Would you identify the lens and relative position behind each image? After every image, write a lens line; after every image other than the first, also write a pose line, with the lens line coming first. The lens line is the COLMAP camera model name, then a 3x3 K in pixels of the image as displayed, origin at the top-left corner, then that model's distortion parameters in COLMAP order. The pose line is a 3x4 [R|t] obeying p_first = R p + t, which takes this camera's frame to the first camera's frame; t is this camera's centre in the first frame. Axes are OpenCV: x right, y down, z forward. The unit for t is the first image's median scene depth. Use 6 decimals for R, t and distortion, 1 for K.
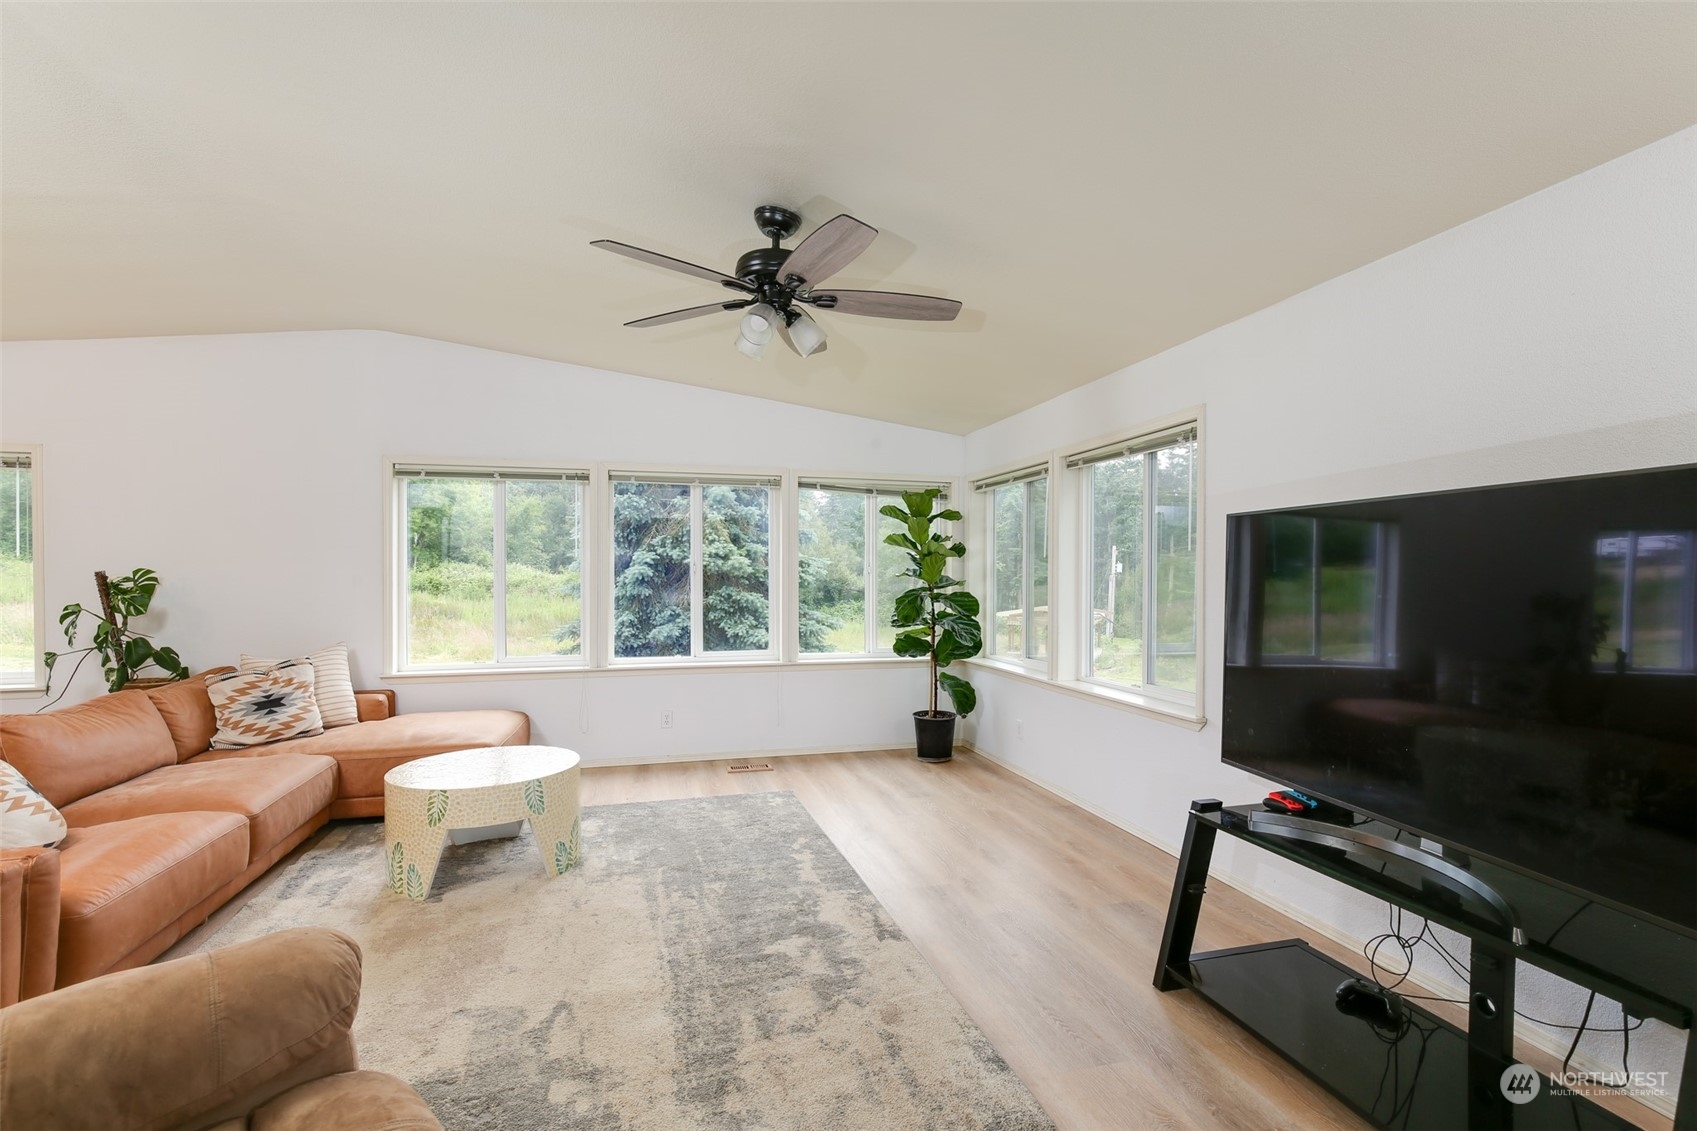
lens RADIAL K [[774.9, 0, 853.2], [0, 774.9, 579.7], [0, 0, 1]] dist [0.000627, 0.000517]
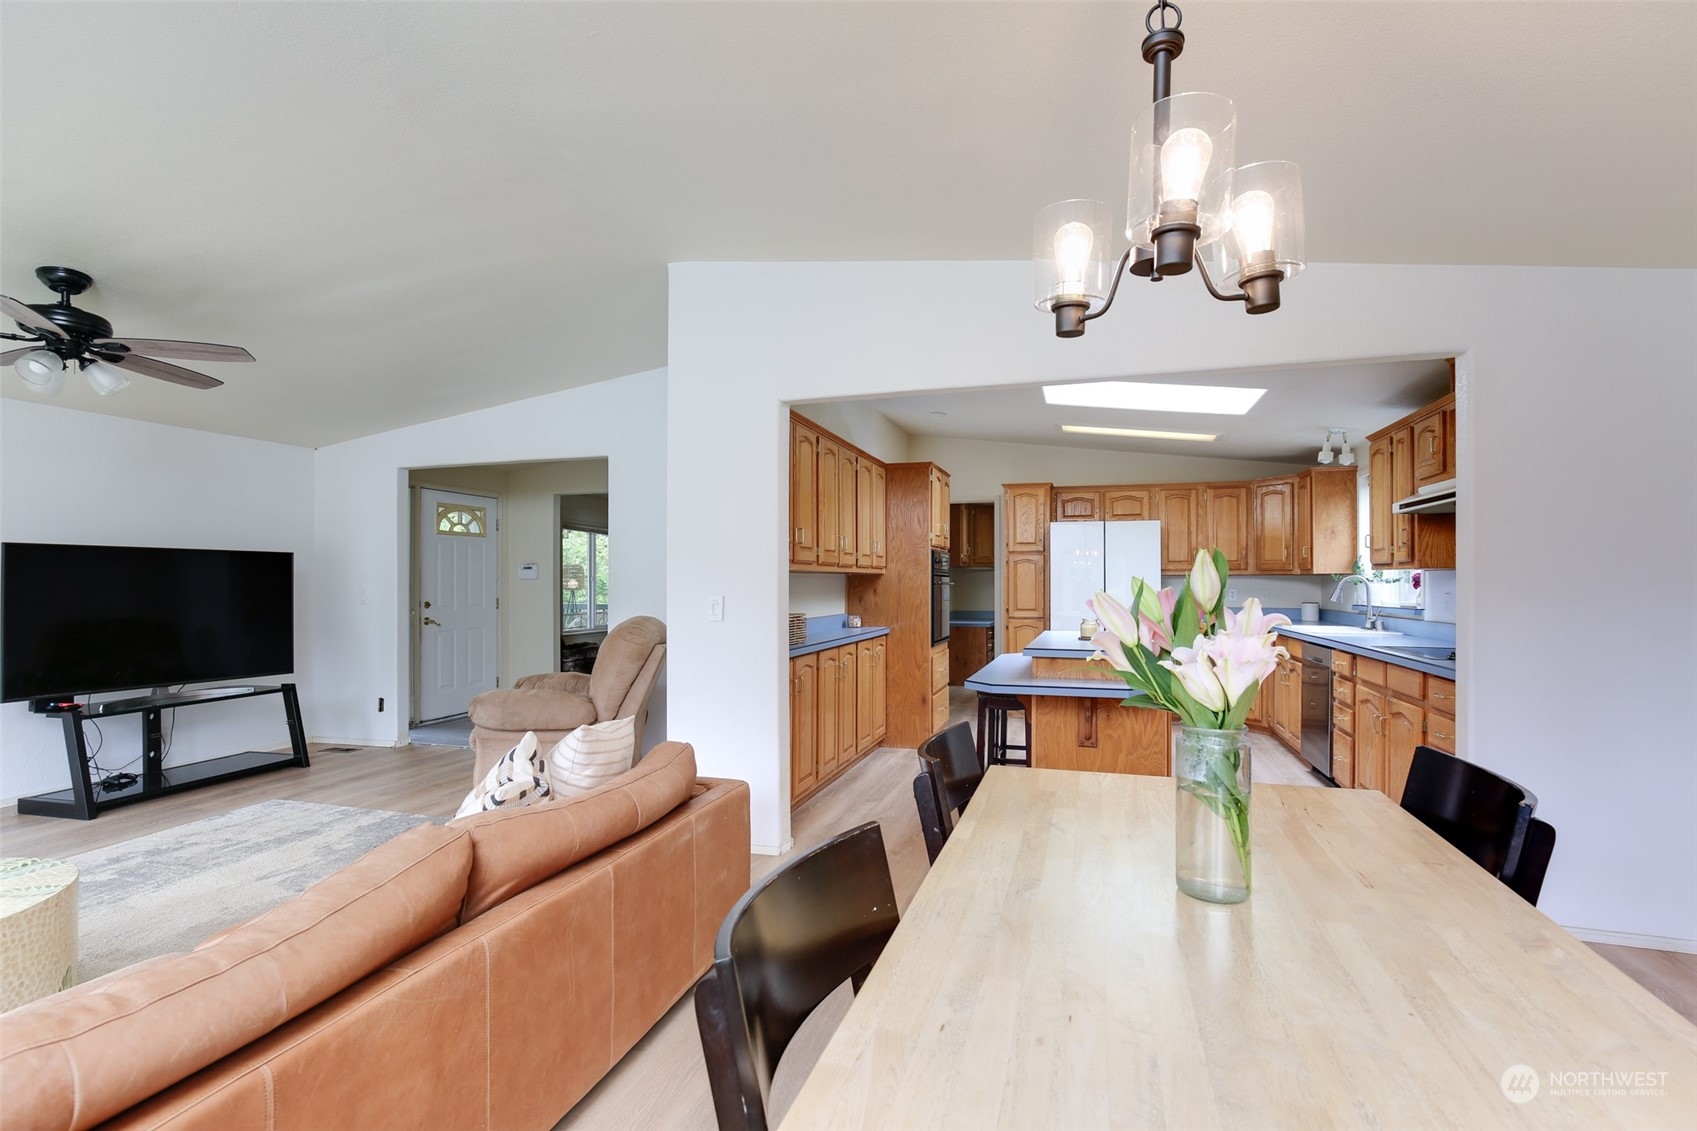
lens RADIAL K [[774.9, 0, 853.2], [0, 774.9, 579.7], [0, 0, 1]] dist [0.000627, 0.000517]
pose [[-0.847687, 0.003541, 0.530485, -1.820016], [0.004873, 0.999988, 0.001112, -0.000129], [-0.530474, 0.003528, -0.847694, 1.441135]]
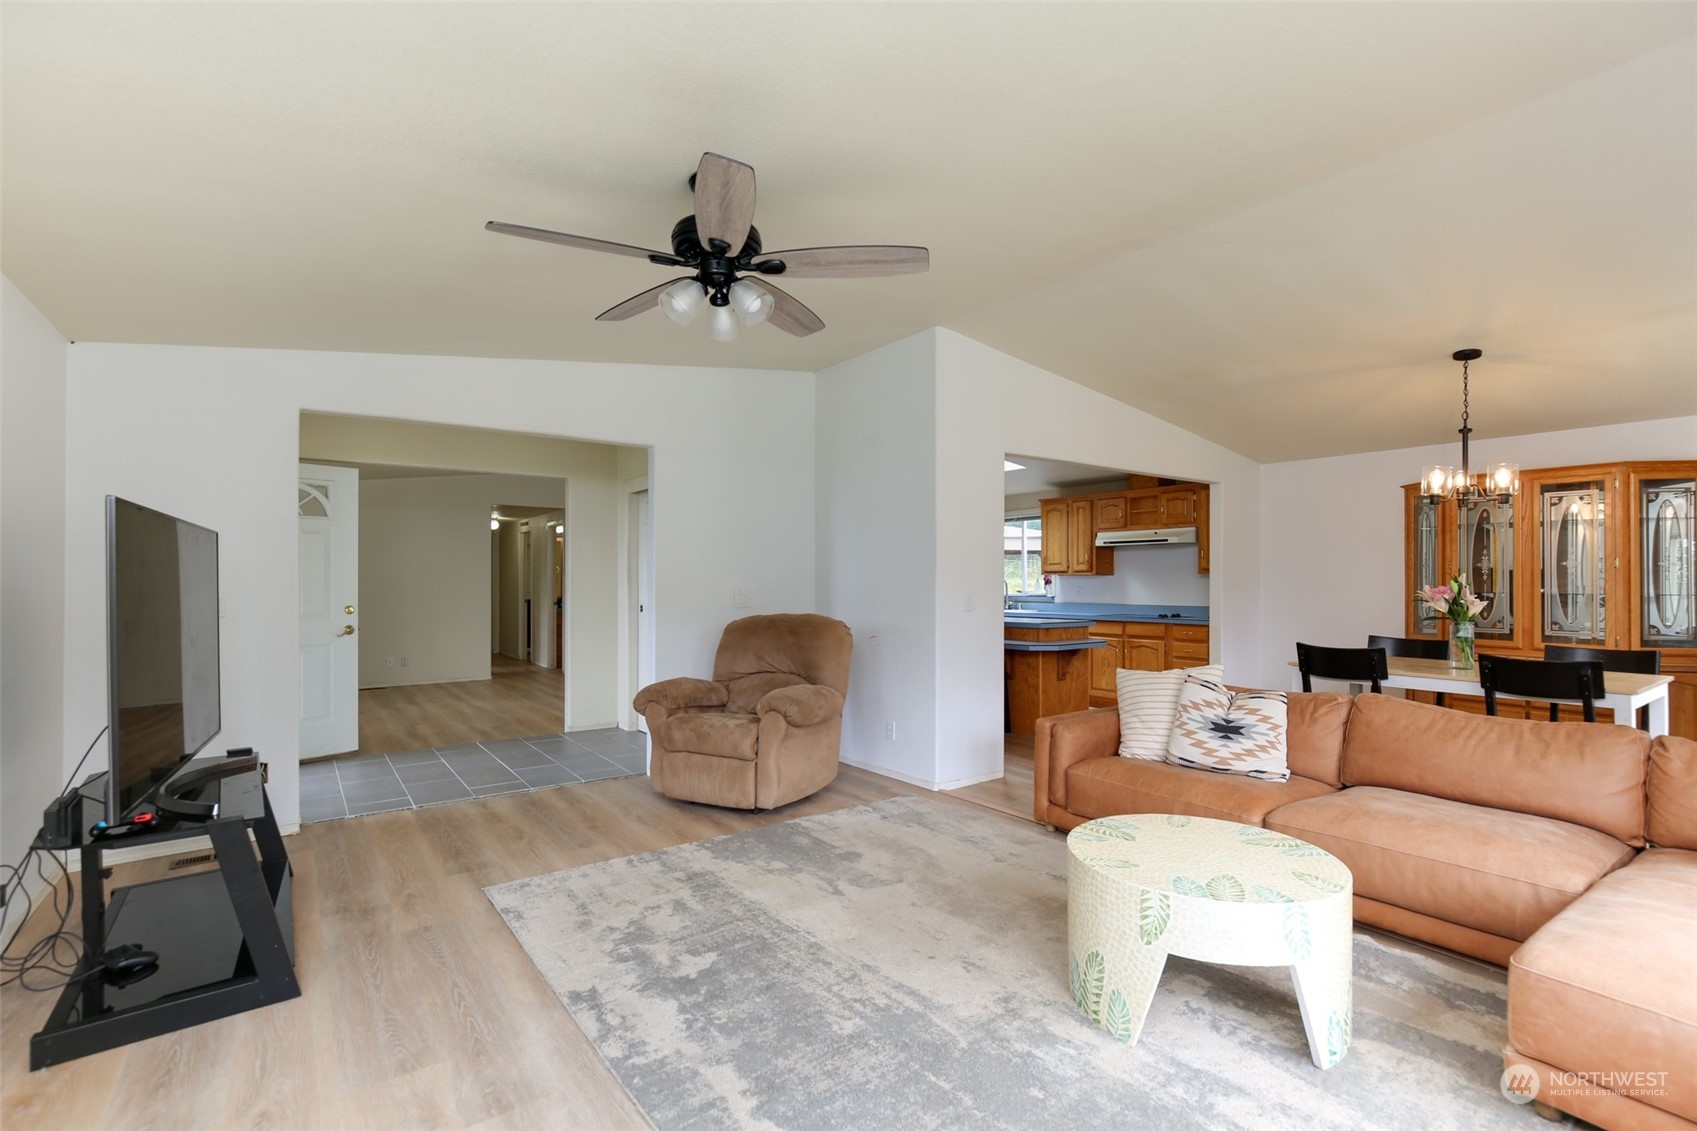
lens RADIAL K [[774.9, 0, 853.2], [0, 774.9, 579.7], [0, 0, 1]] dist [0.000627, 0.000517]
pose [[-0.932264, 0.001753, -0.361775, 0.081943], [0.000288, 0.999992, 0.004103, -0.007088], [0.361779, 0.003721, -0.932256, 2.010279]]
